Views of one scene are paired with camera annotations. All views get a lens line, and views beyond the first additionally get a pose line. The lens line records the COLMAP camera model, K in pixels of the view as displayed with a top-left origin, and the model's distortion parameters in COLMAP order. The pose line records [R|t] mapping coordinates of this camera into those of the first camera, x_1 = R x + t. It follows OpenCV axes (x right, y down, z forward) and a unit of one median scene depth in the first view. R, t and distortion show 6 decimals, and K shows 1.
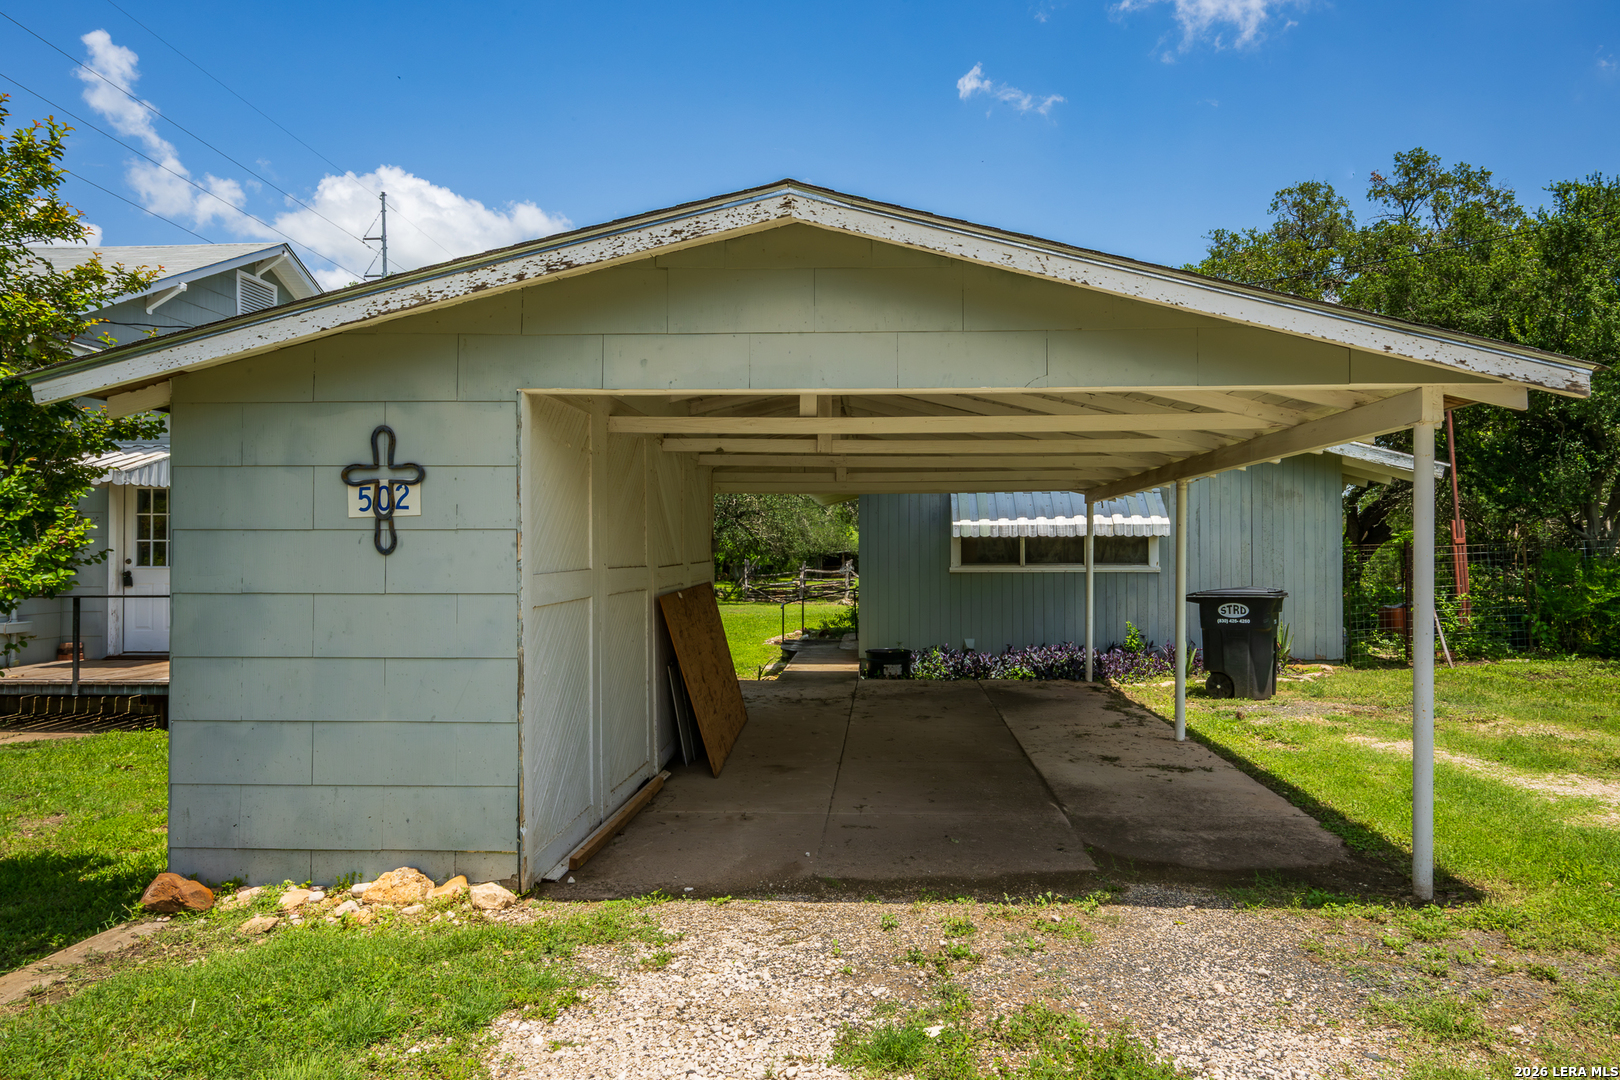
lens RADIAL K [[950.9, 0, 817.8], [0, 950.9, 532.9], [0, 0, 1]] dist [0.009932, 0.000222]
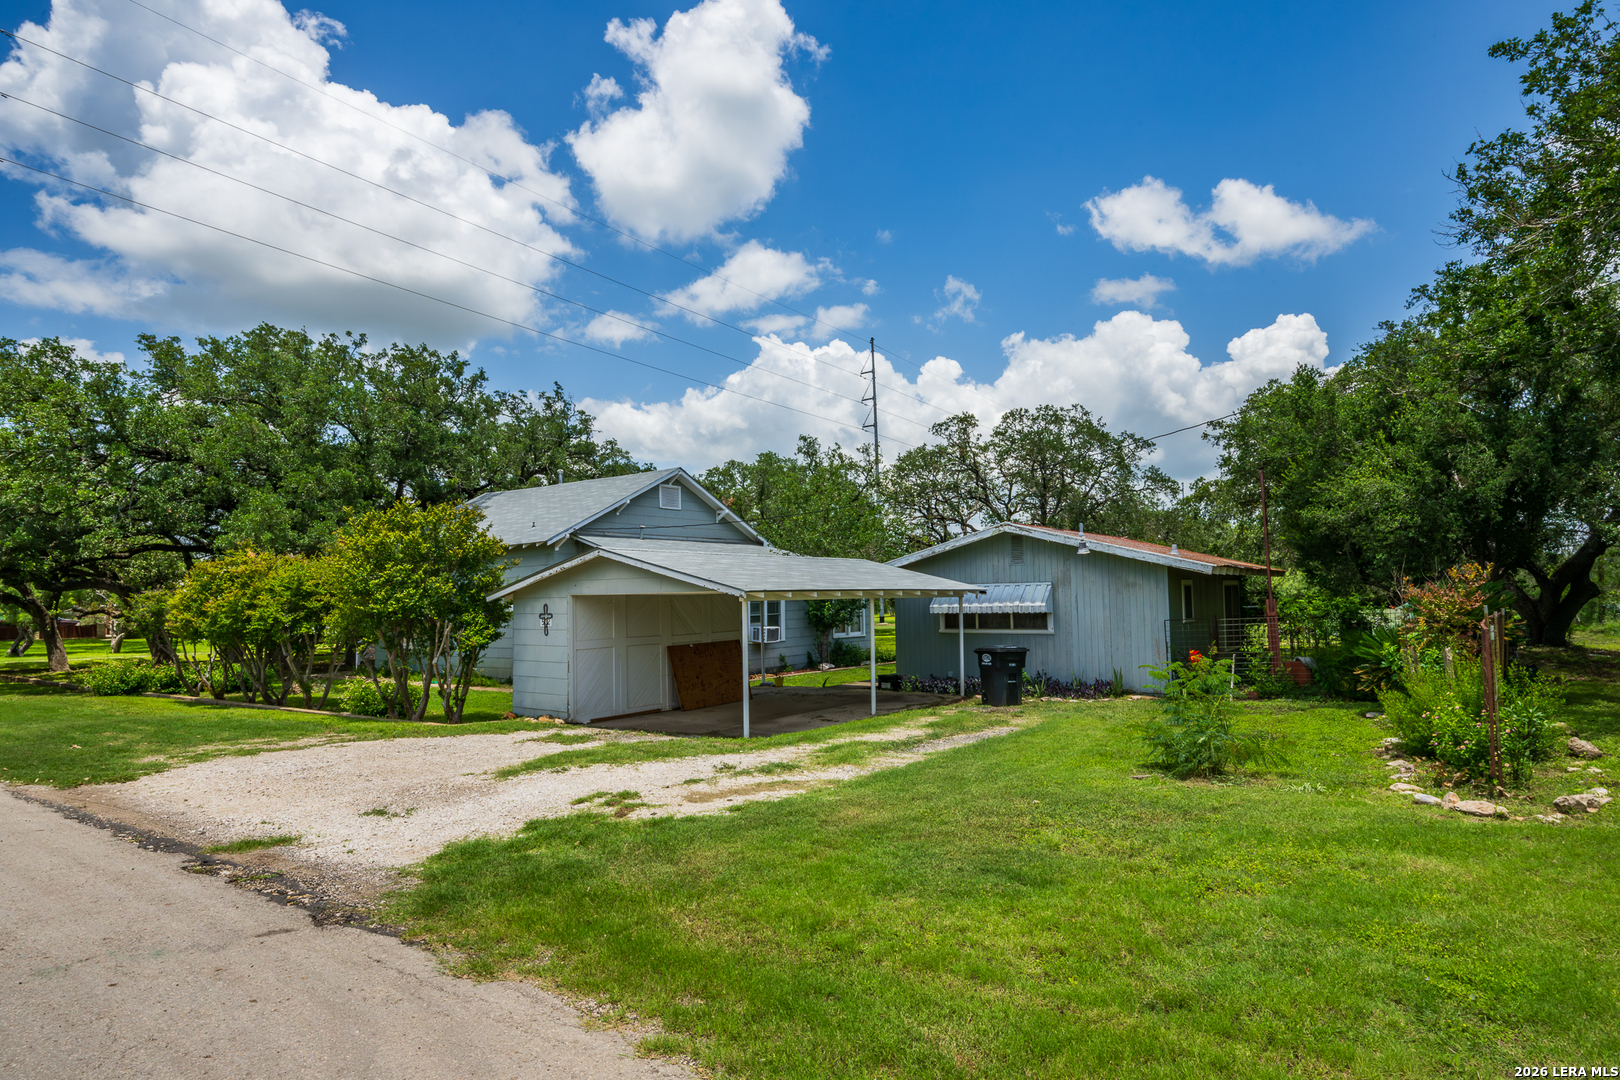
lens RADIAL K [[848.6, 0, 803.5], [0, 848.6, 546.2], [0, 0, 1]] dist [-0.003966, -0.001187]
pose [[0.839206, -0.045945, -0.541869, 0.799340], [0.024866, 0.998624, -0.046162, -0.054057], [0.543245, 0.025266, 0.839194, -0.472359]]
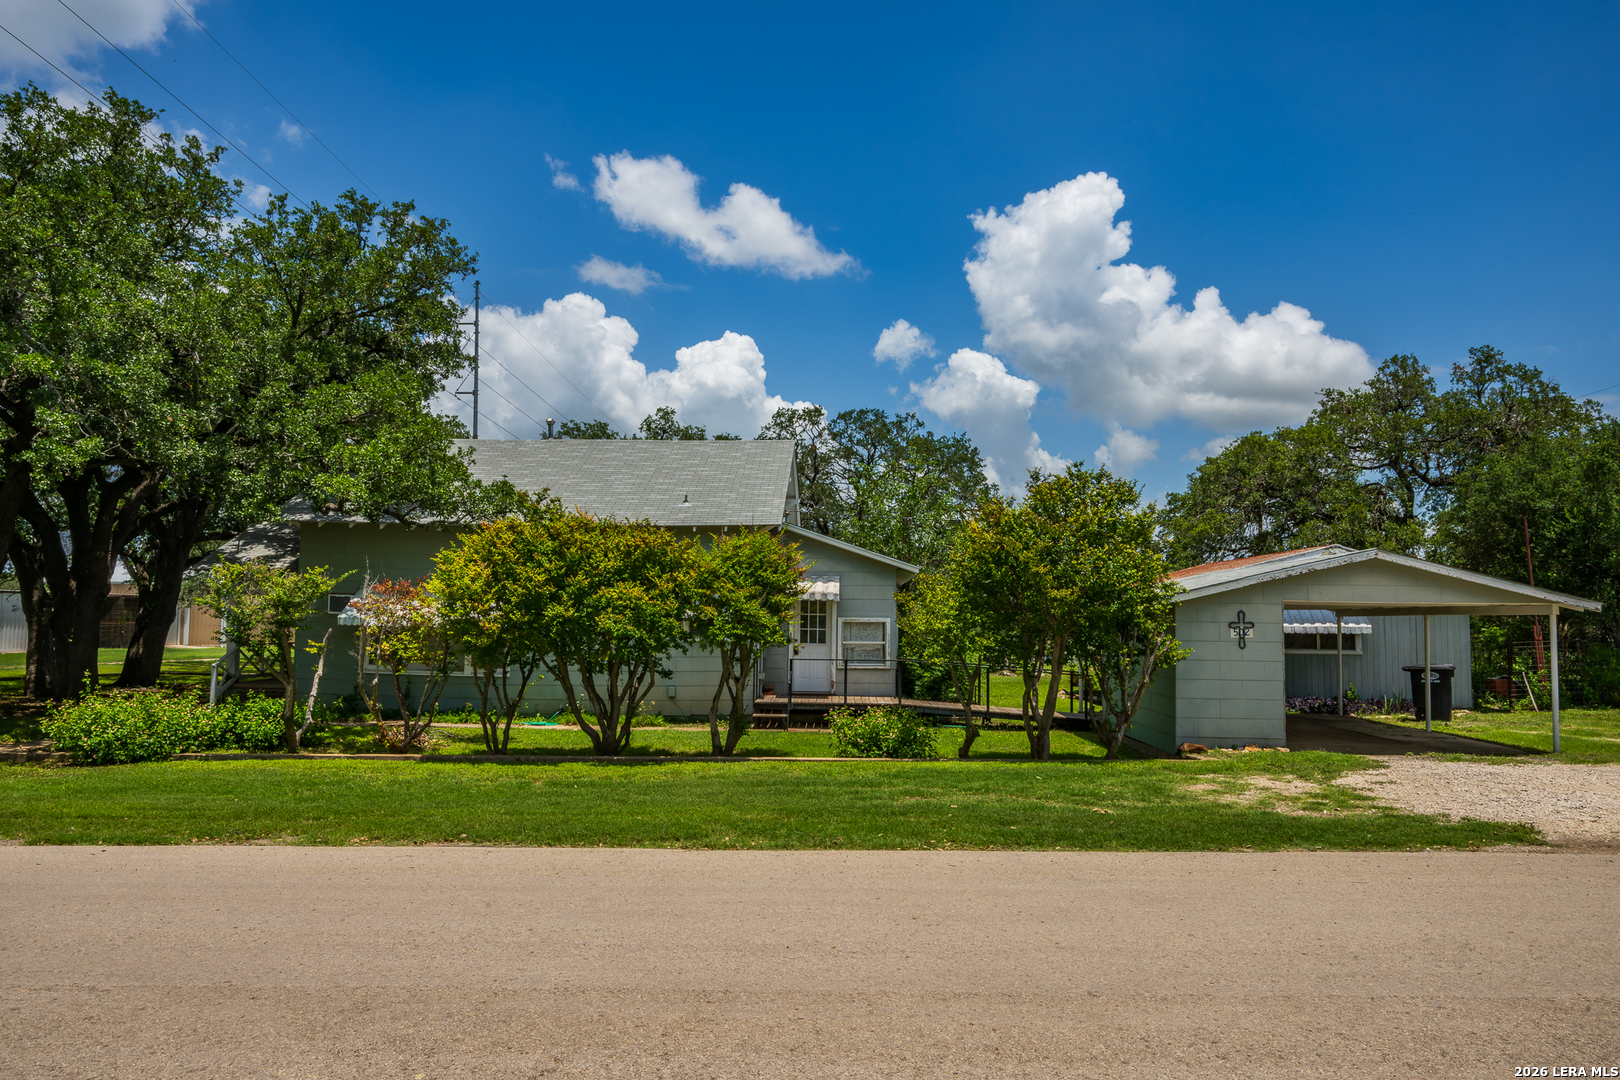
lens RADIAL K [[1018.8, 0, 802.8], [0, 1018.8, 540.4], [0, 0, 1]] dist [0.008590, 0.001818]
pose [[0.999904, 0.013171, -0.004193, -0.654944], [-0.013401, 0.998078, -0.060500, -0.039812], [0.003389, 0.060550, 0.998159, -0.860970]]
